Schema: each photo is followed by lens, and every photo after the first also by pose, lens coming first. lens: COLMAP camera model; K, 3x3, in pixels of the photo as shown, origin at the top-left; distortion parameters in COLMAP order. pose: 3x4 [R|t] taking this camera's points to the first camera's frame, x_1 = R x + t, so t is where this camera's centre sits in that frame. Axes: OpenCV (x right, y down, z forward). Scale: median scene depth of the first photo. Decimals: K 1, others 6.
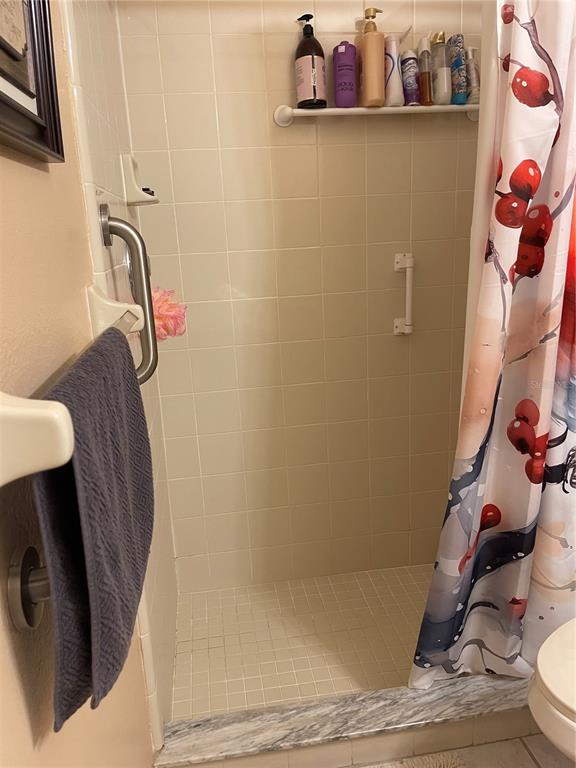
lens RADIAL K [[581.0, 0, 283.7], [0, 581.0, 386.8], [0, 0, 1]] dist [0.059426, -0.085285]
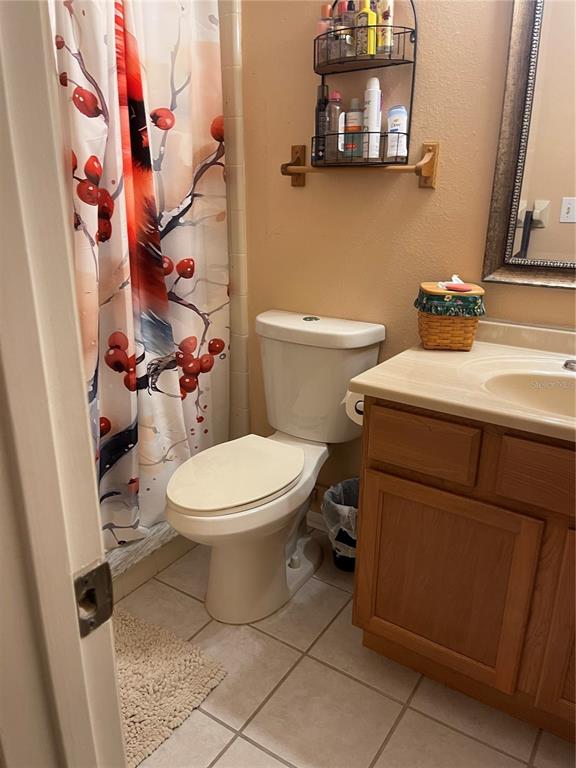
lens RADIAL K [[581.0, 0, 287.2], [0, 581.0, 386.0], [0, 0, 1]] dist [0.059426, -0.085285]
pose [[0.667372, -0.192671, 0.719370, -0.336057], [0.161154, 0.980429, 0.113085, 0.056583], [-0.727079, 0.040460, 0.685360, -0.231657]]
